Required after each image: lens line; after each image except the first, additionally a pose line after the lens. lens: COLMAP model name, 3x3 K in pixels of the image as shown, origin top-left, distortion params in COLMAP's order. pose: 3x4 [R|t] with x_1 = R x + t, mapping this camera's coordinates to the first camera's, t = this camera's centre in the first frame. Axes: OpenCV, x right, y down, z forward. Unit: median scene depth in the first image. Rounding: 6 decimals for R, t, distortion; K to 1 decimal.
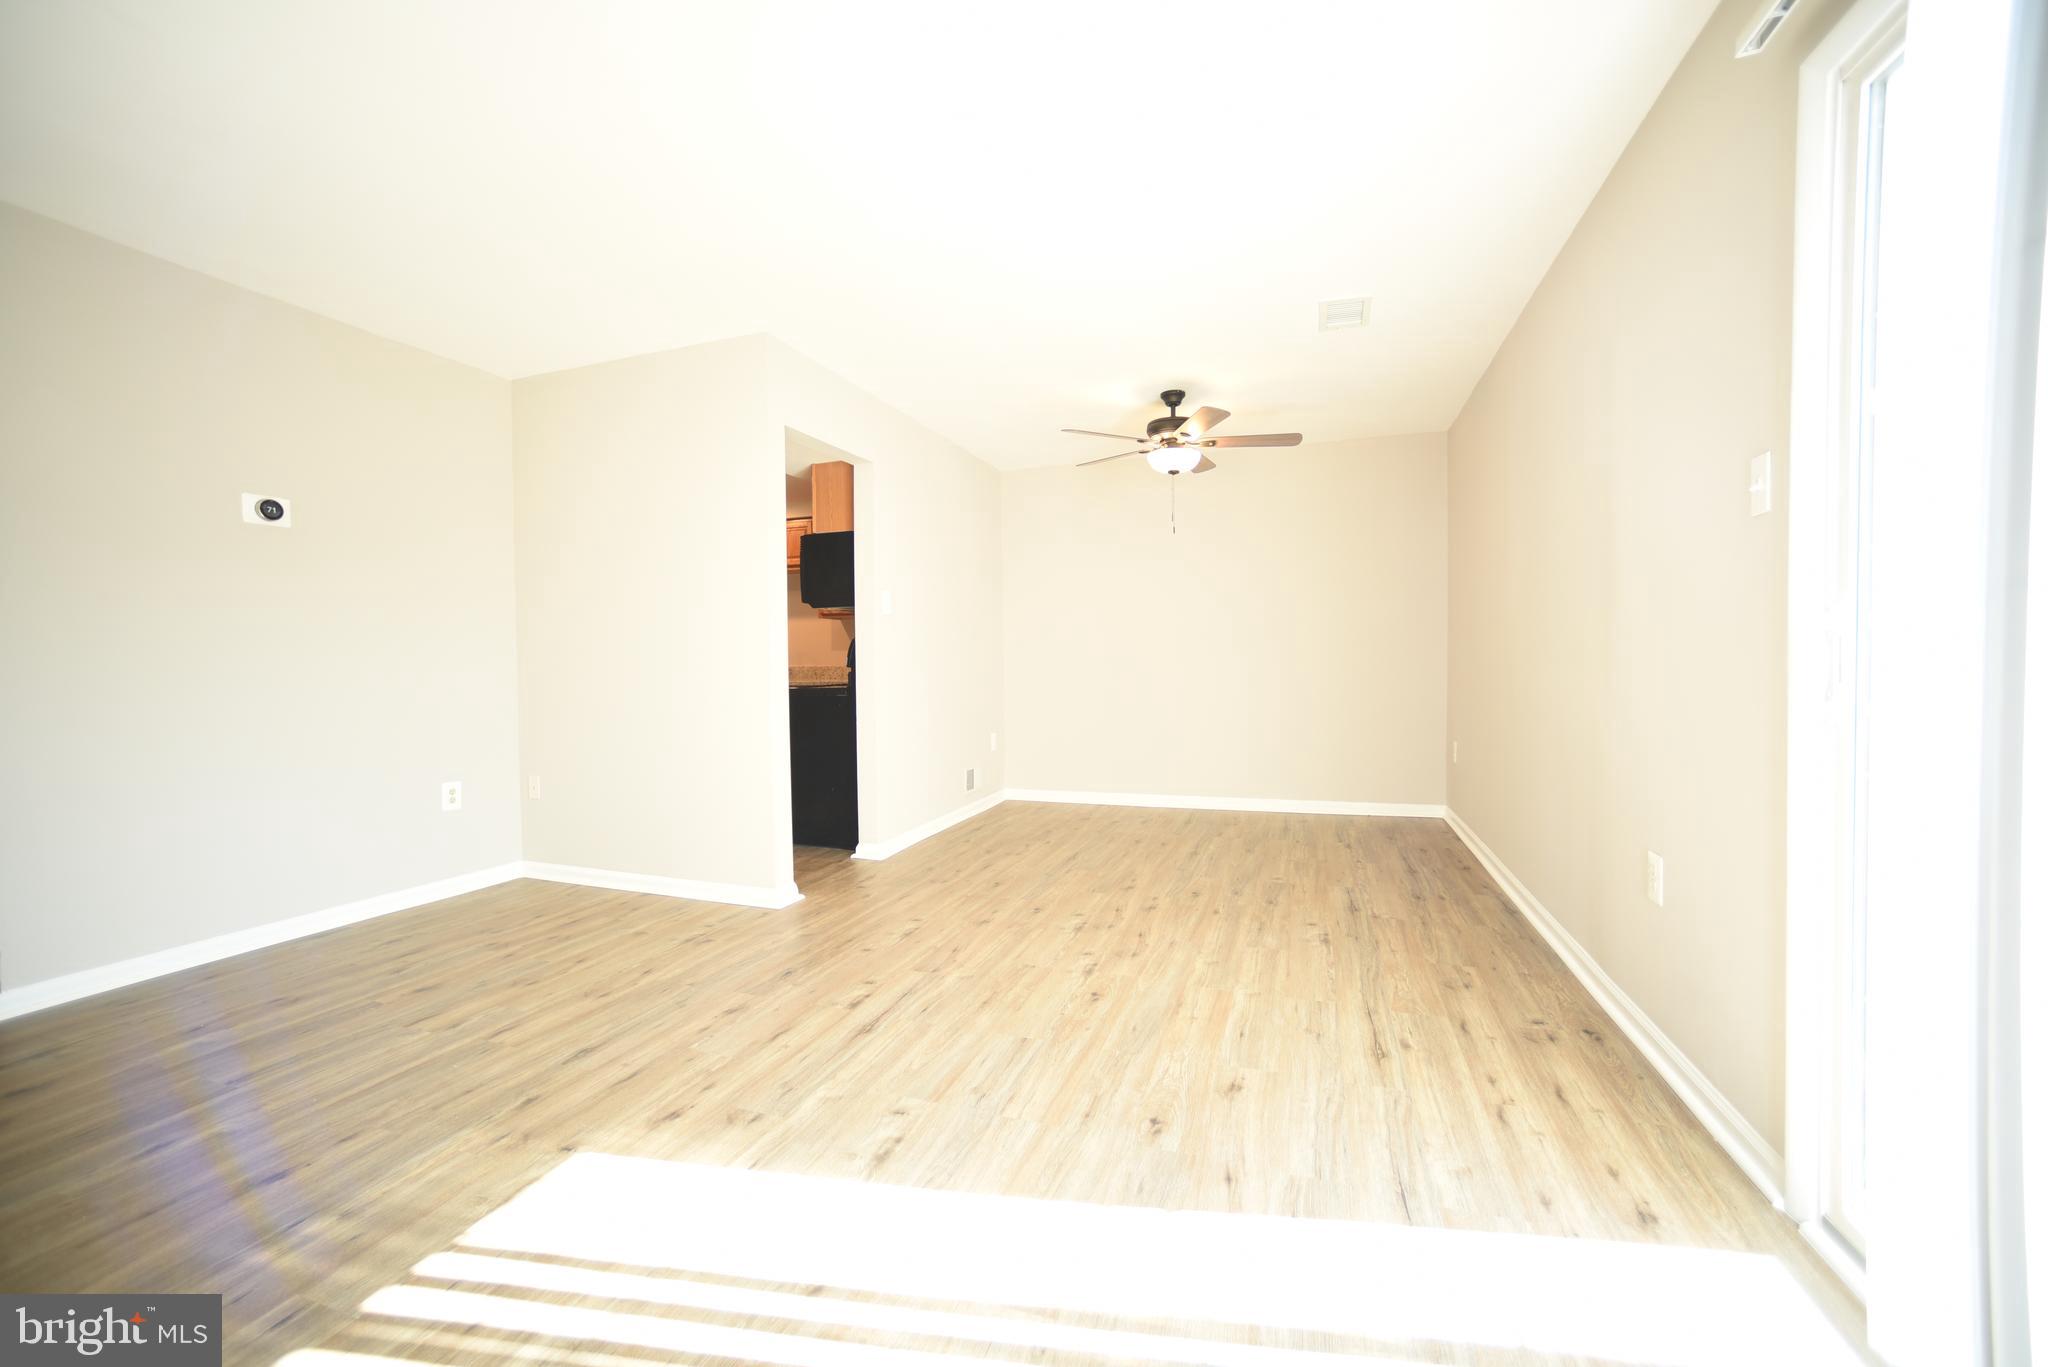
lens RADIAL K [[819.2, 0, 1017.6], [0, 819.2, 684.6], [0, 0, 1]] dist [-0.068707, 0.031102]
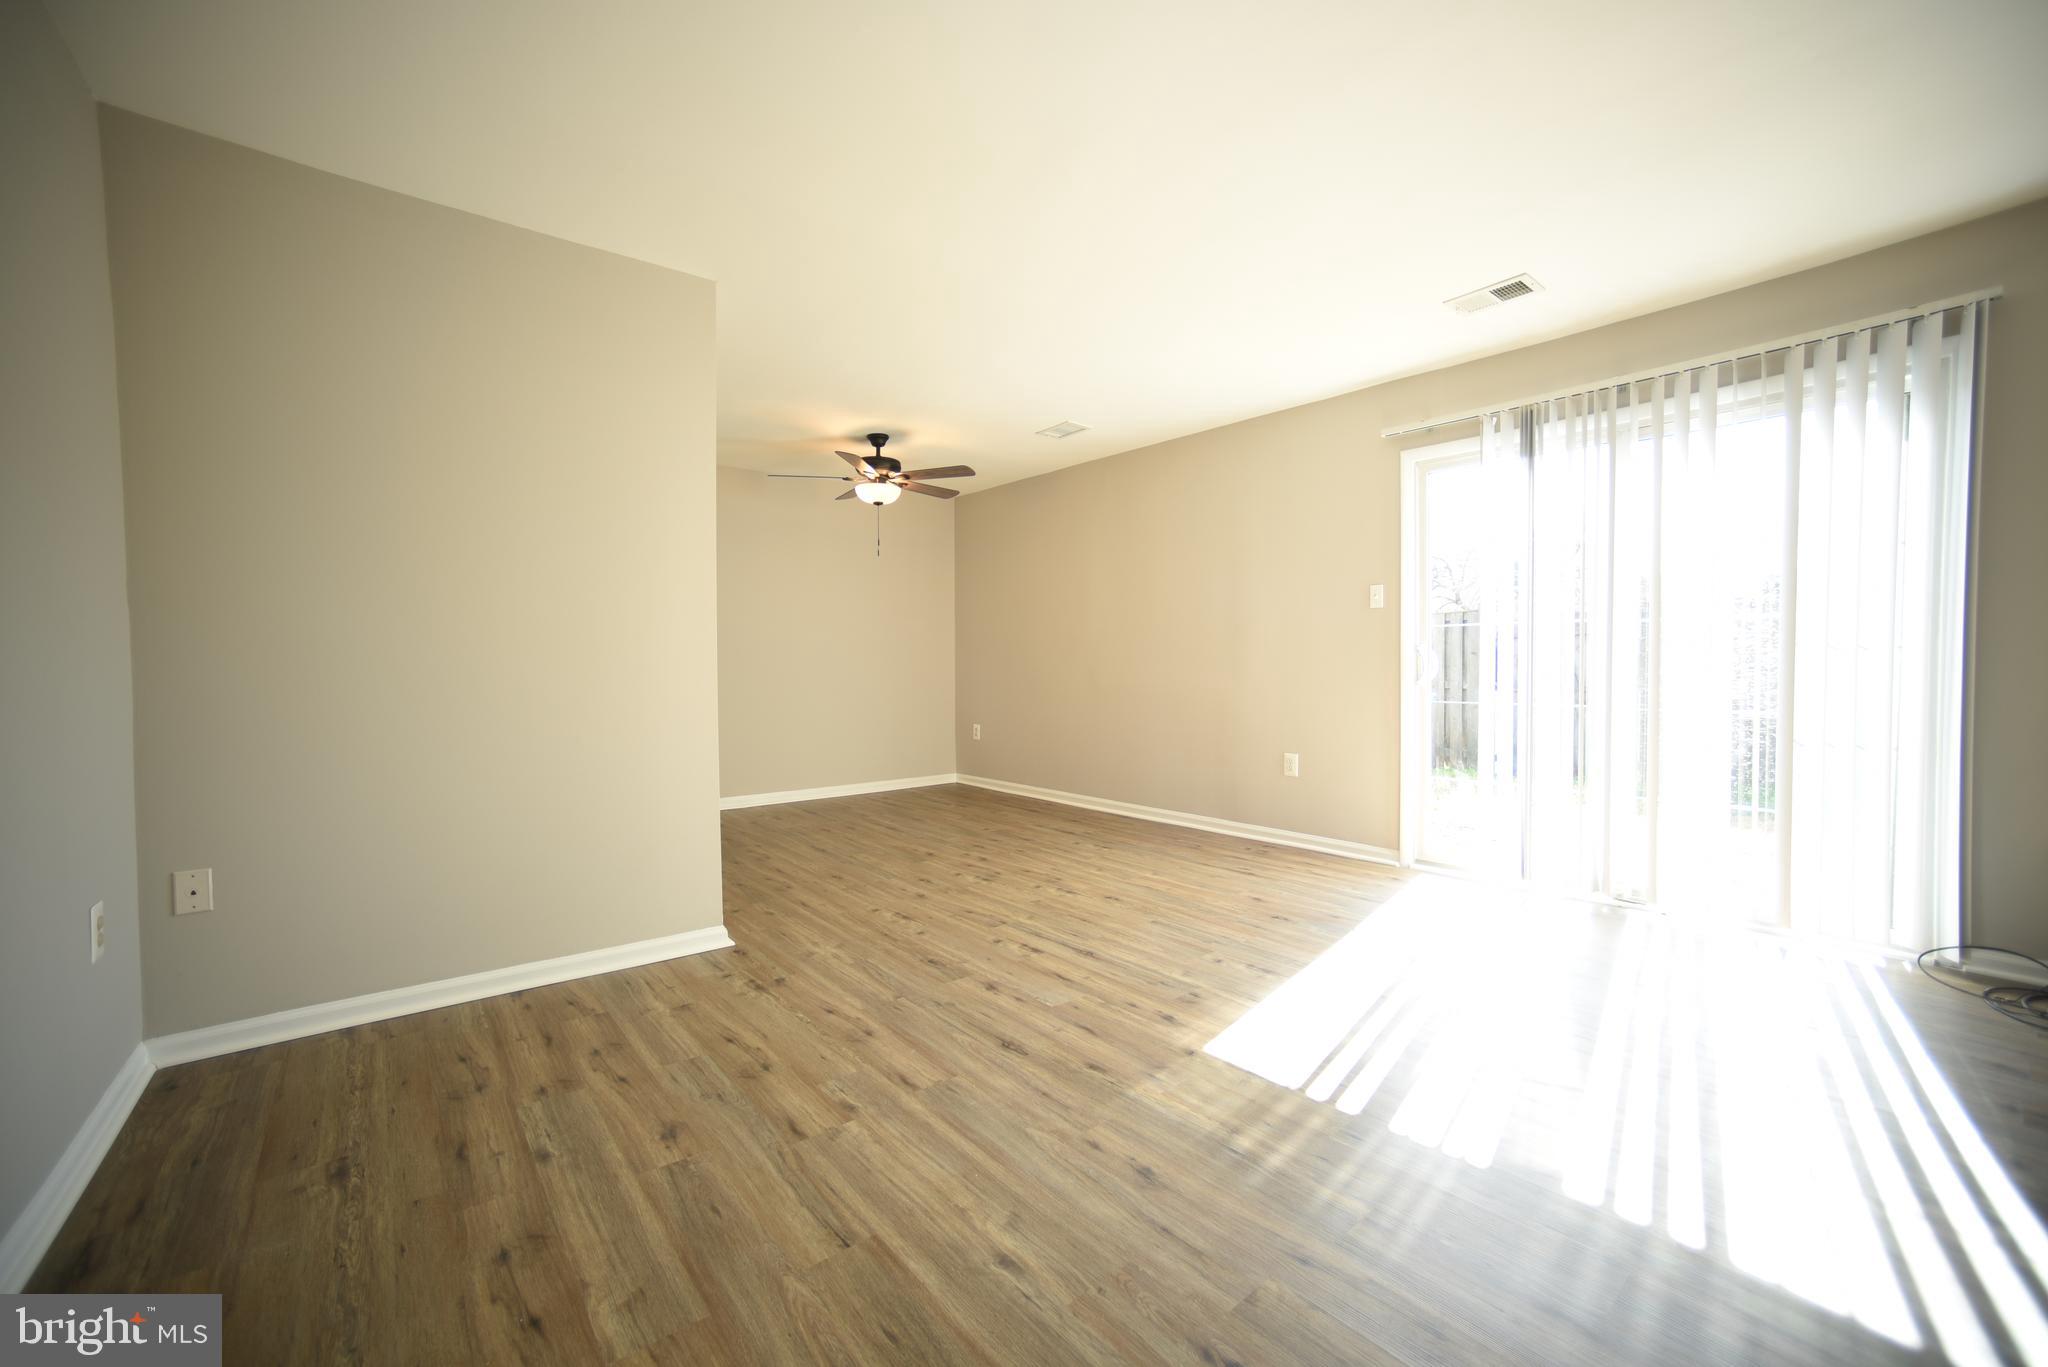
lens RADIAL K [[819.2, 0, 1017.6], [0, 819.2, 684.6], [0, 0, 1]] dist [-0.068707, 0.031102]
pose [[0.522294, -0.013068, 0.852665, -1.175996], [0.024010, 0.999712, 0.000614, 0.004167], [-0.852427, 0.020152, 0.522457, 0.375963]]
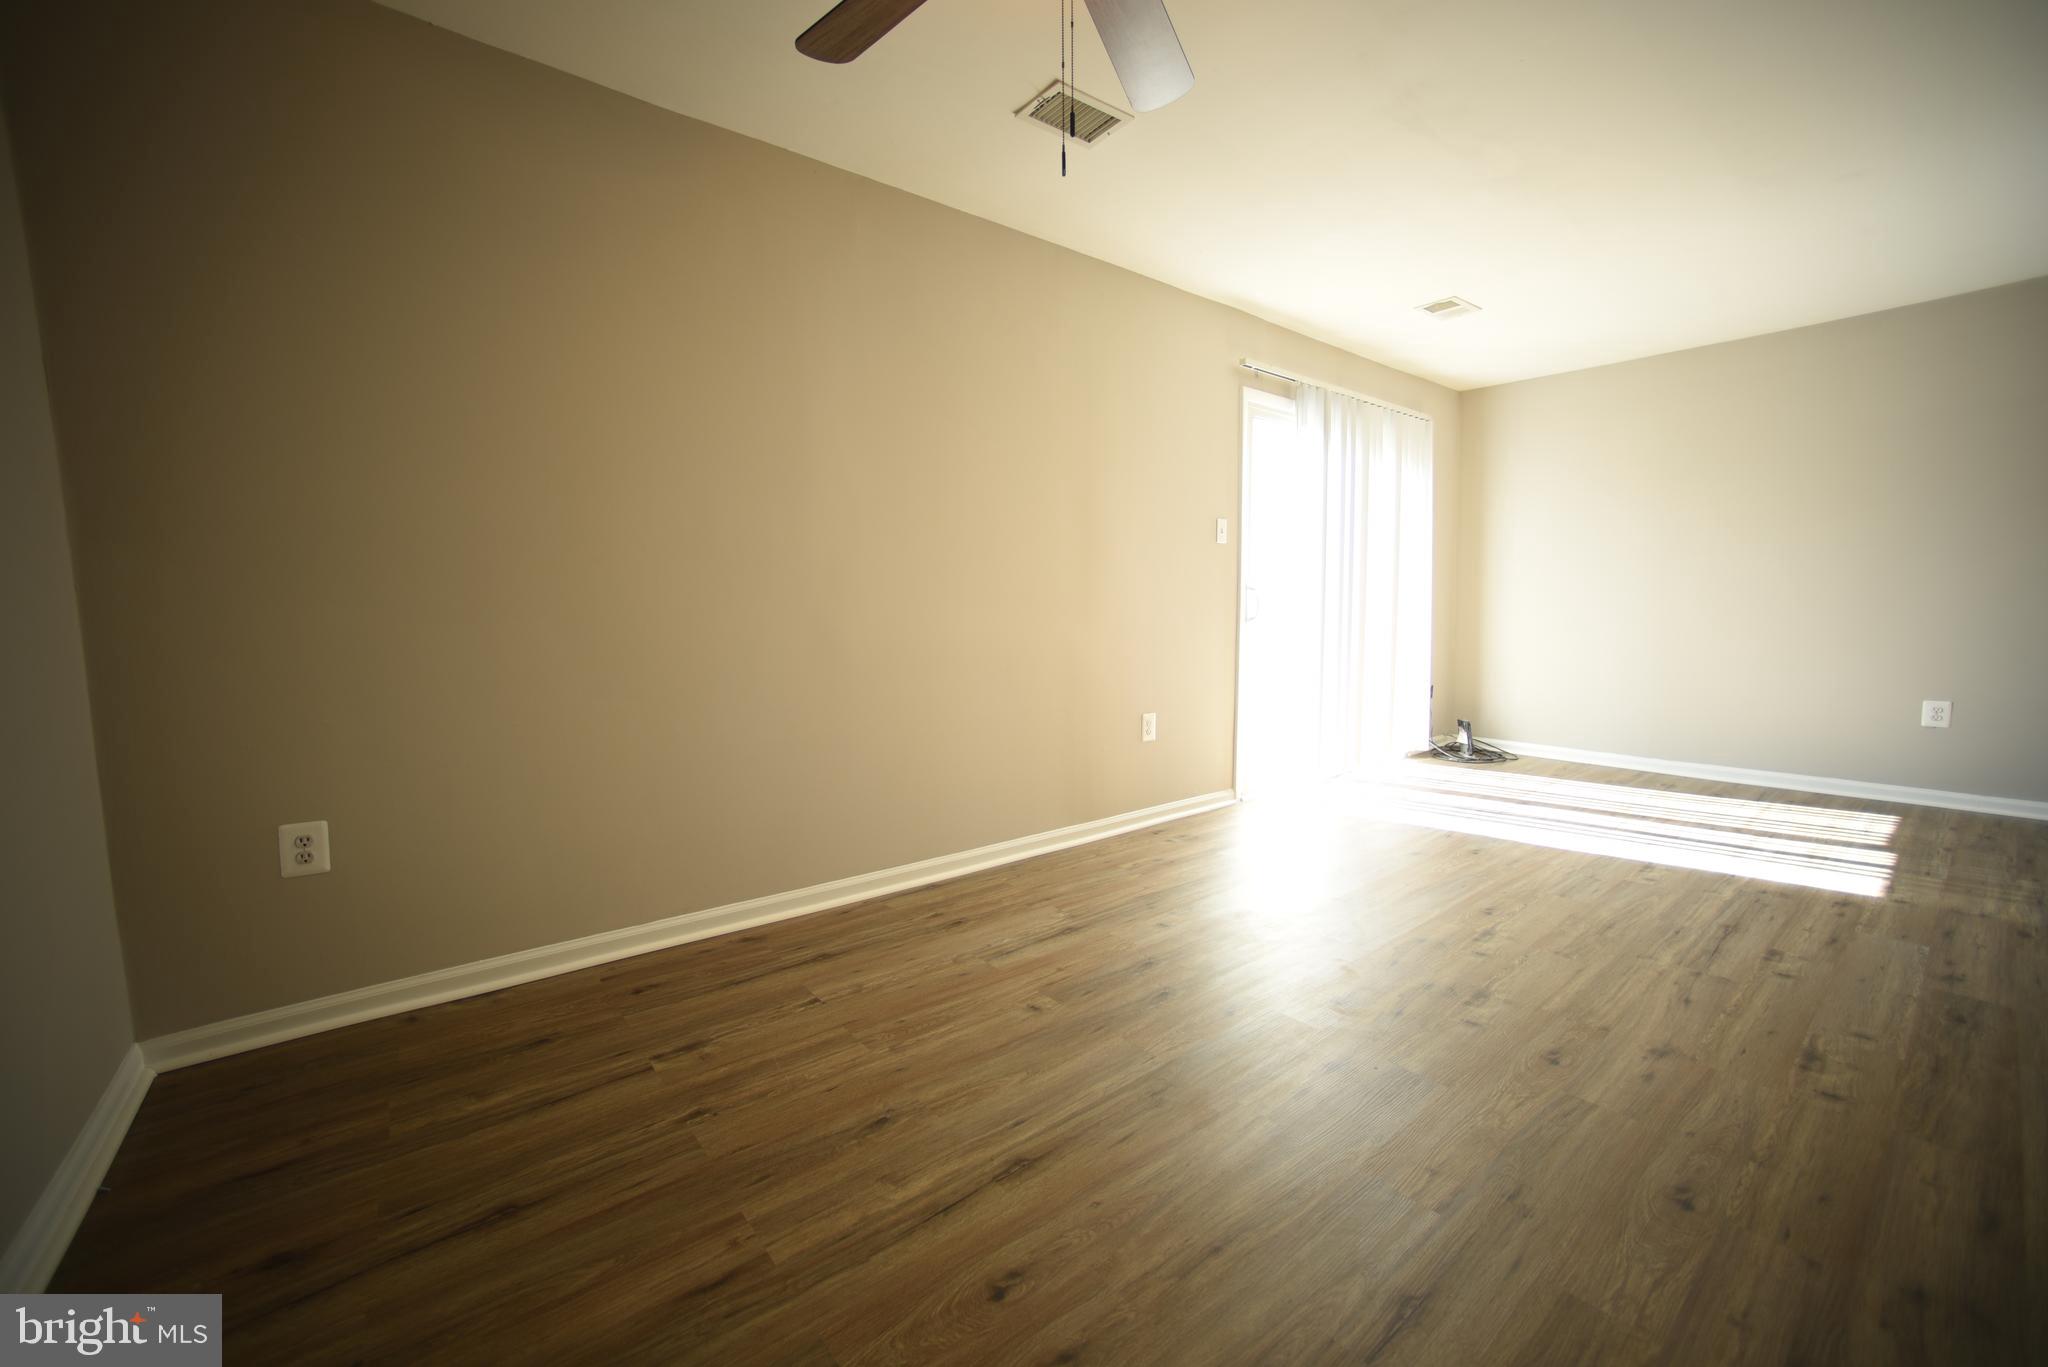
lens RADIAL K [[819.2, 0, 1017.6], [0, 819.2, 684.6], [0, 0, 1]] dist [-0.068707, 0.031102]
pose [[-0.850291, -0.035756, 0.525096, 0.078973], [0.031917, 0.992350, 0.119256, -0.060644], [-0.525344, 0.118162, -0.842646, 2.134874]]
